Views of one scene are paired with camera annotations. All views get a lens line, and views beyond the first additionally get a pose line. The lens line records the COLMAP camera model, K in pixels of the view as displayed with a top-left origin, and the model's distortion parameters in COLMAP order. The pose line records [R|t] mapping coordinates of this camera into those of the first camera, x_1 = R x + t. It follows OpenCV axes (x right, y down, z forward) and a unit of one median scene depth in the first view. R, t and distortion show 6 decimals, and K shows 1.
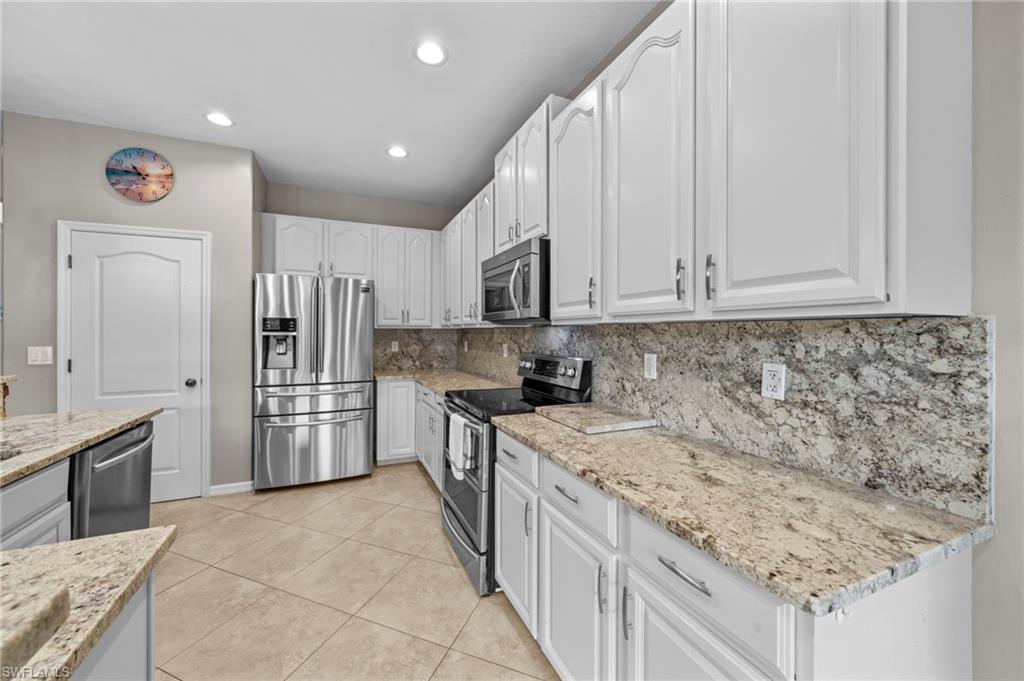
lens RADIAL K [[382.3, 0, 503.9], [0, 382.3, 333.5], [0, 0, 1]] dist [-0.000123, -0.000048]
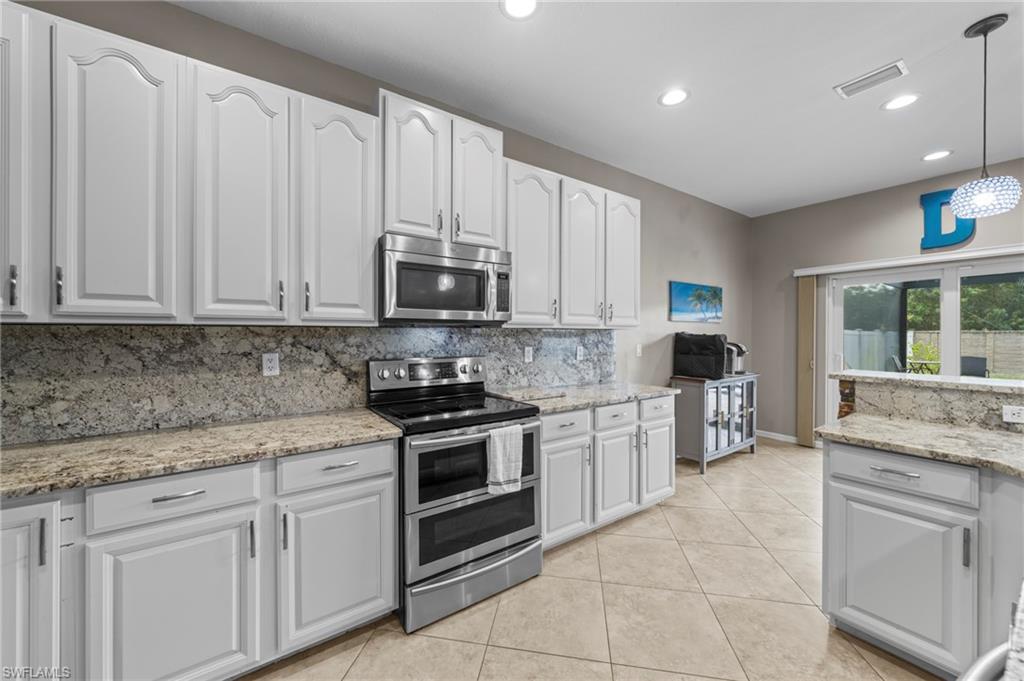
lens RADIAL K [[382.3, 0, 503.9], [0, 382.3, 333.5], [0, 0, 1]] dist [-0.000123, -0.000048]
pose [[-0.190670, 0.000485, 0.981654, -1.223005], [0.002909, 0.999996, 0.000071, -0.004988], [-0.981650, 0.002870, -0.190671, 1.433105]]
